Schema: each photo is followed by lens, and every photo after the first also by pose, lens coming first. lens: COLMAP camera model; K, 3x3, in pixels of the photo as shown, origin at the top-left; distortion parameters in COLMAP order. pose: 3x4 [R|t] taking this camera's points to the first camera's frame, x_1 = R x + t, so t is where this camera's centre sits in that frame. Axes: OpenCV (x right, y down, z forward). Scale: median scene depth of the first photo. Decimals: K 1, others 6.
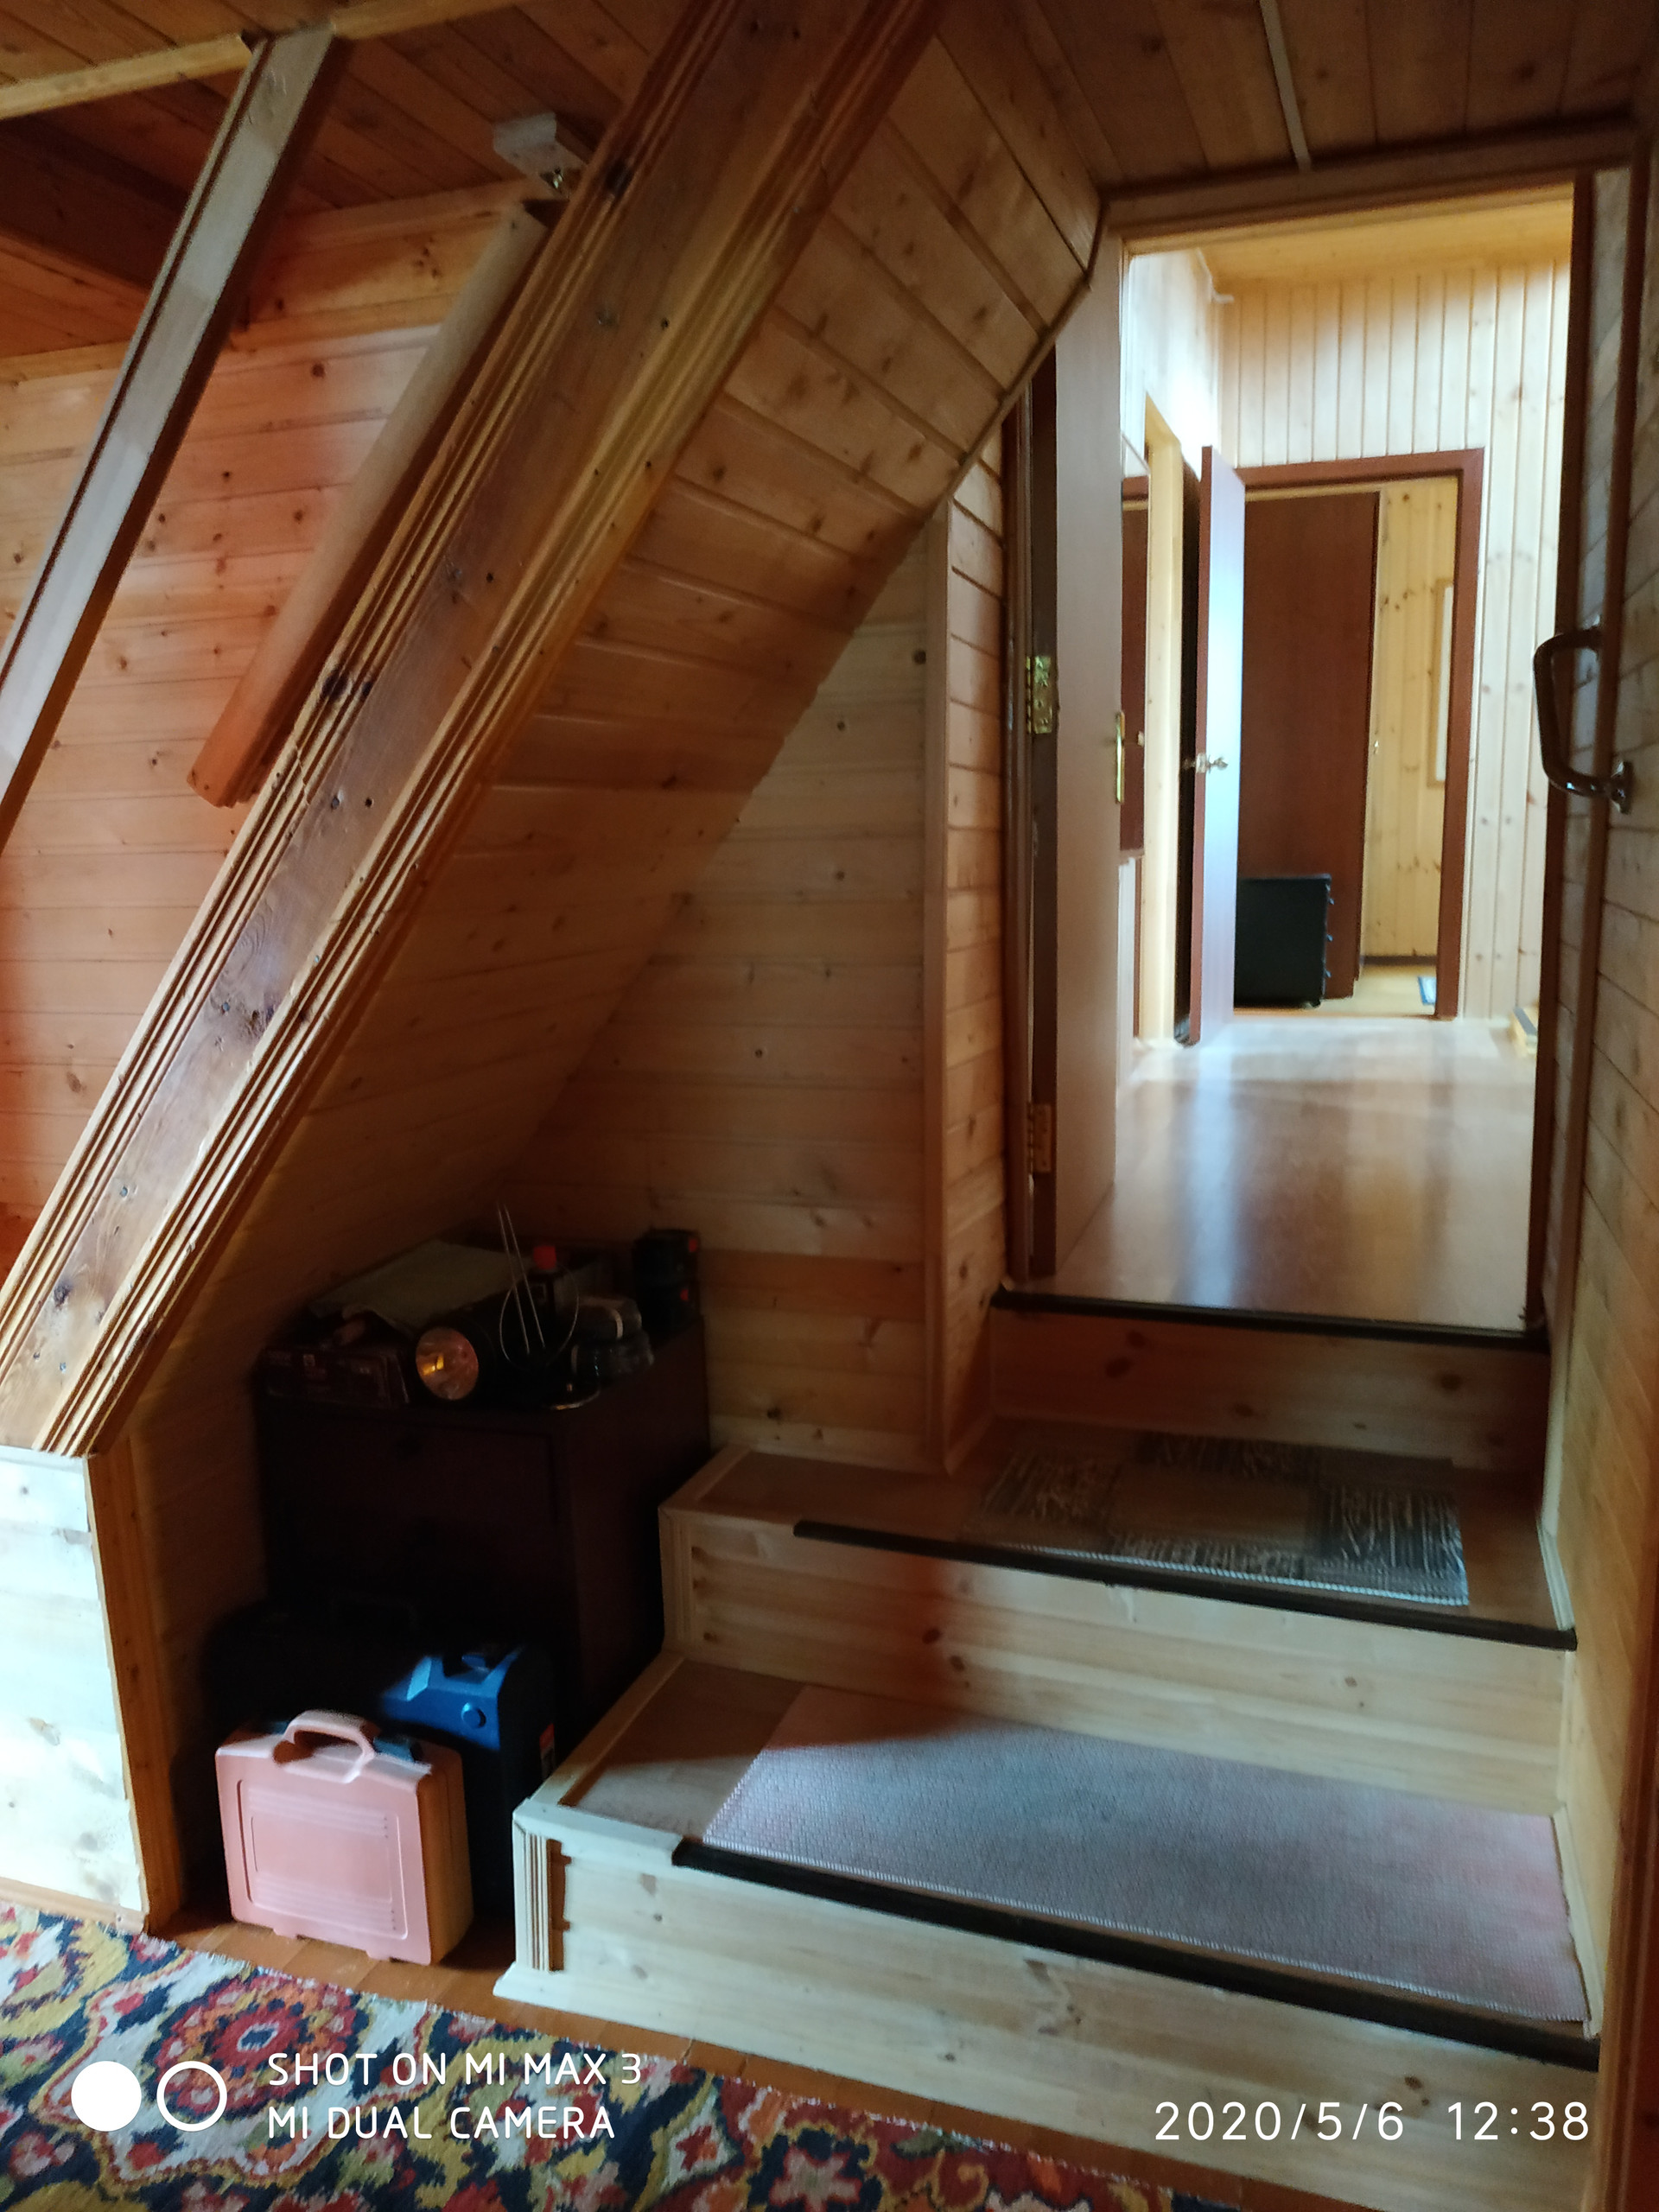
lens RADIAL K [[1582.2, 0, 819.5], [0, 1582.2, 1095.1], [0, 0, 1]] dist [-0.008543, -0.022879]
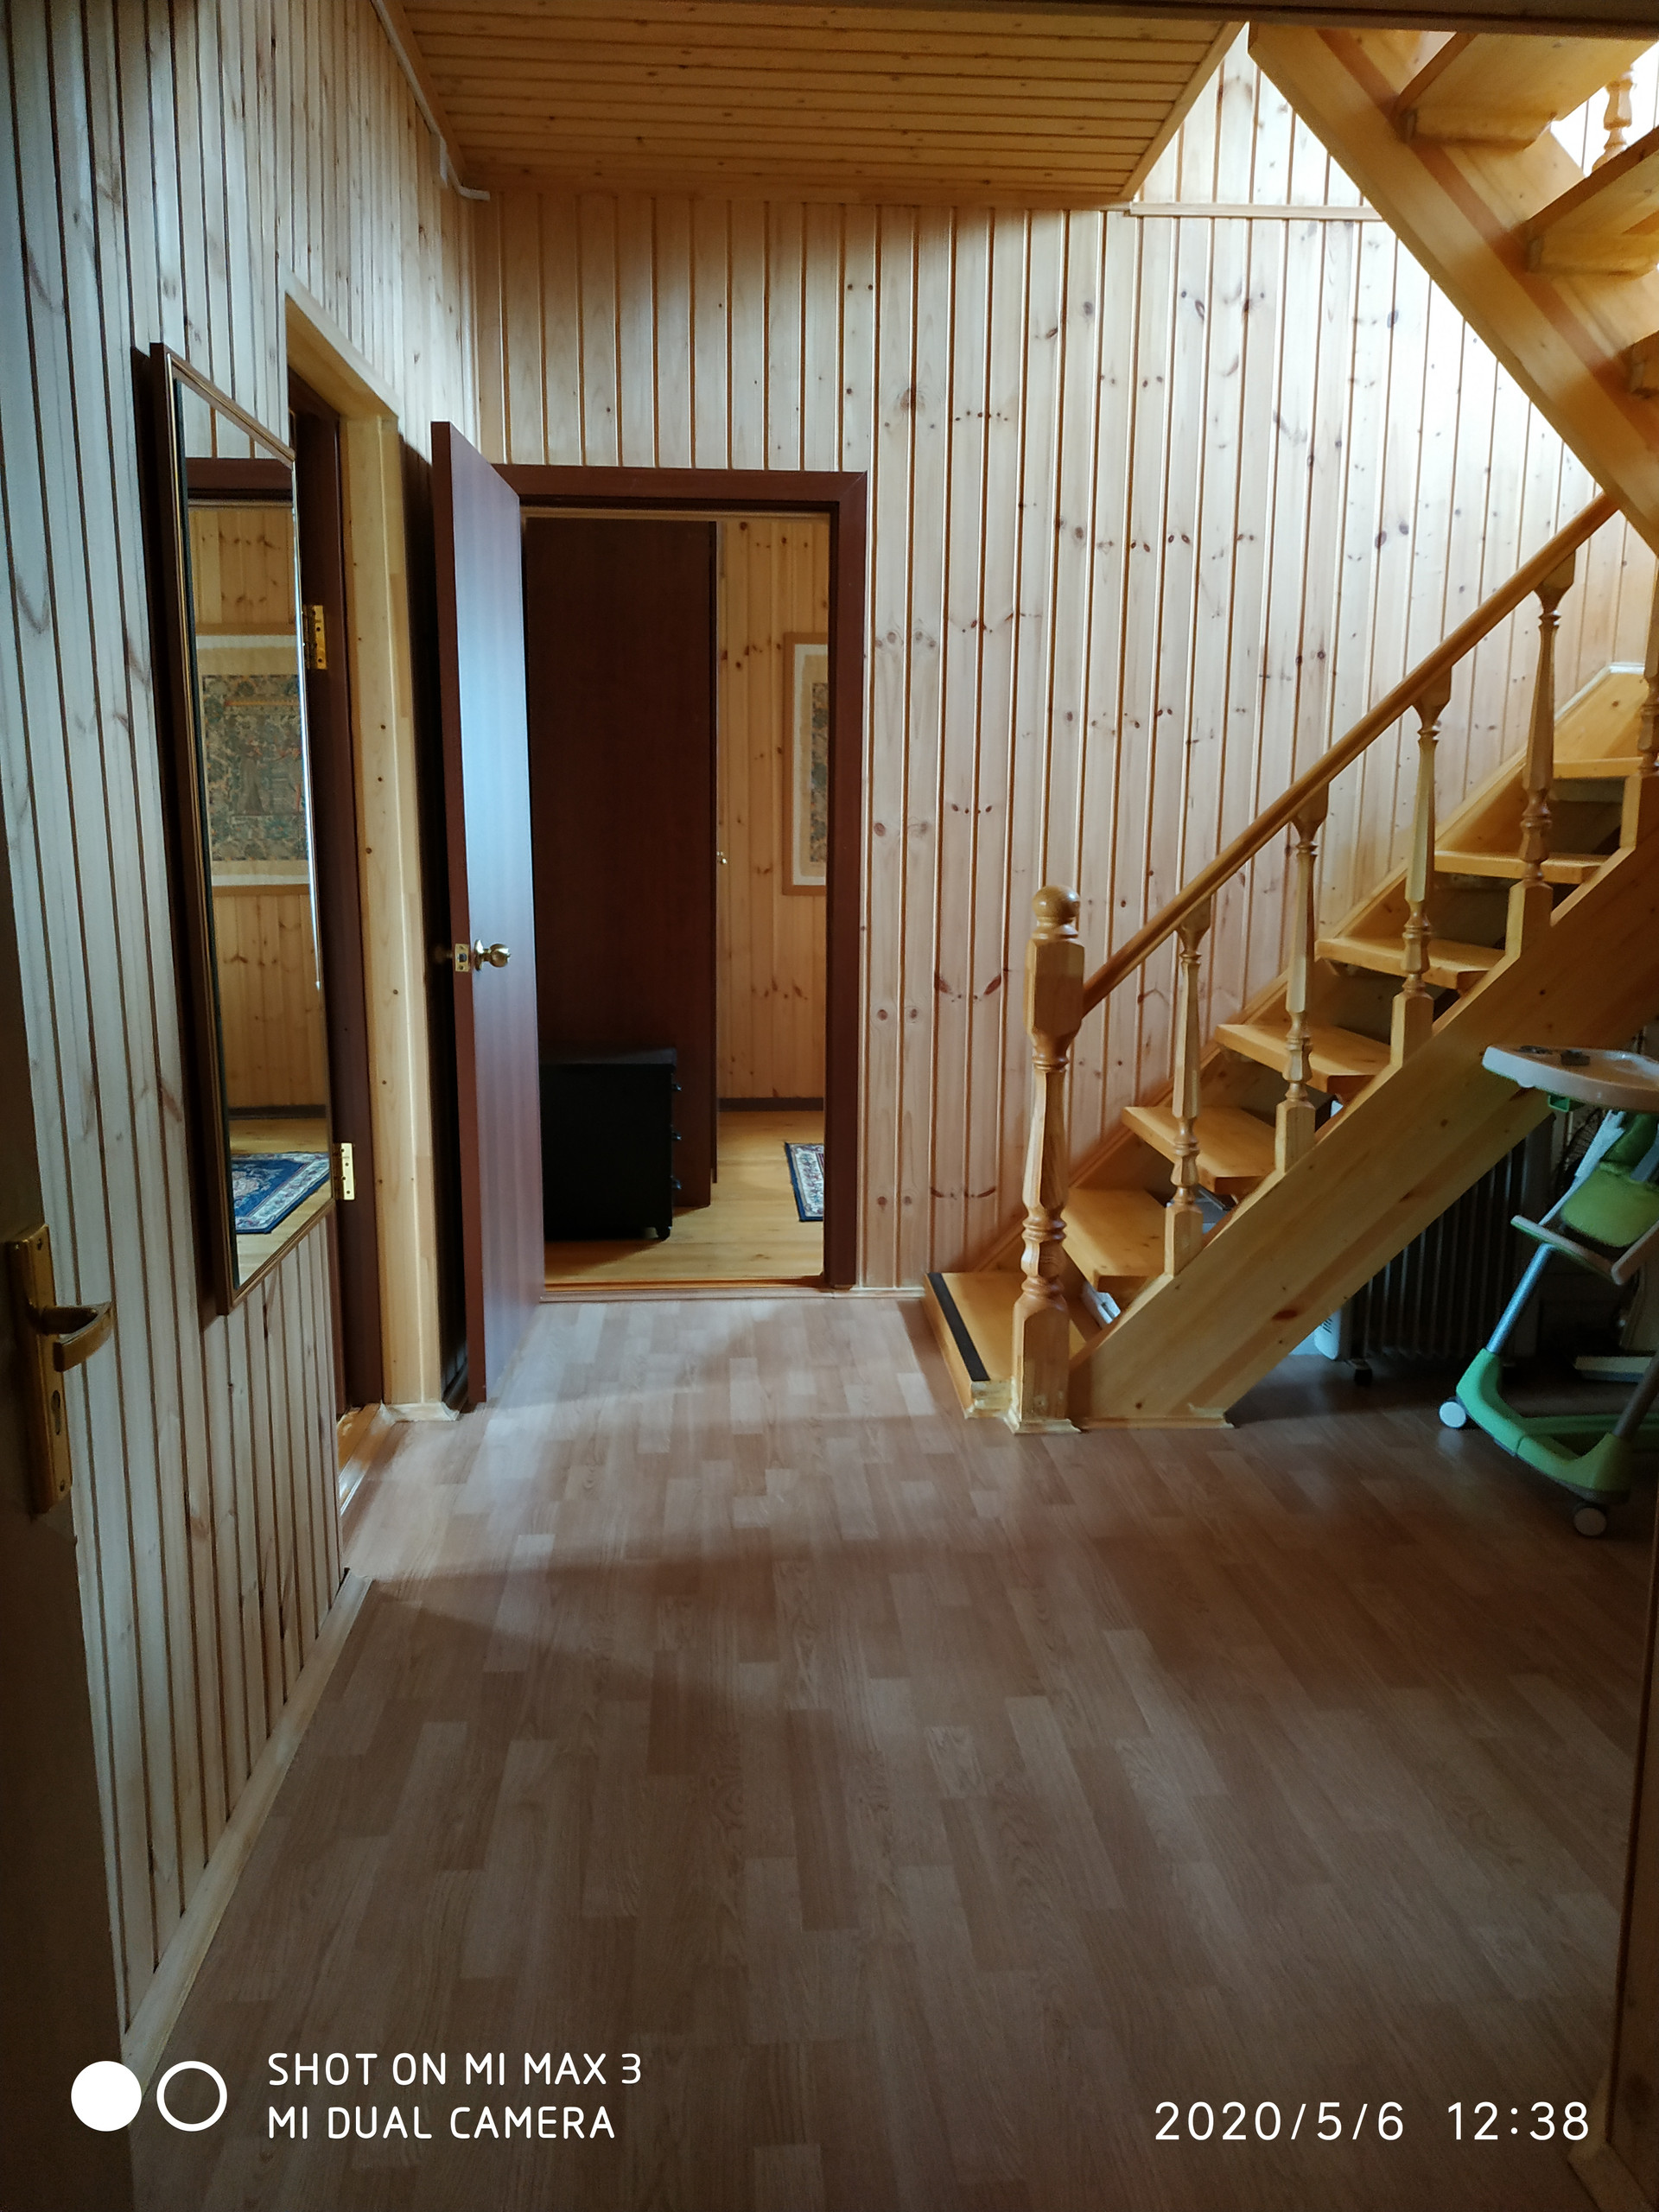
lens RADIAL K [[1582.2, 0, 828.1], [0, 1582.2, 1117.4], [0, 0, 1]] dist [-0.008543, -0.022879]
pose [[0.918000, -0.048833, 0.393563, 0.123504], [0.043452, 0.998800, 0.022575, -0.148211], [-0.394193, -0.003623, 0.919020, 0.373019]]
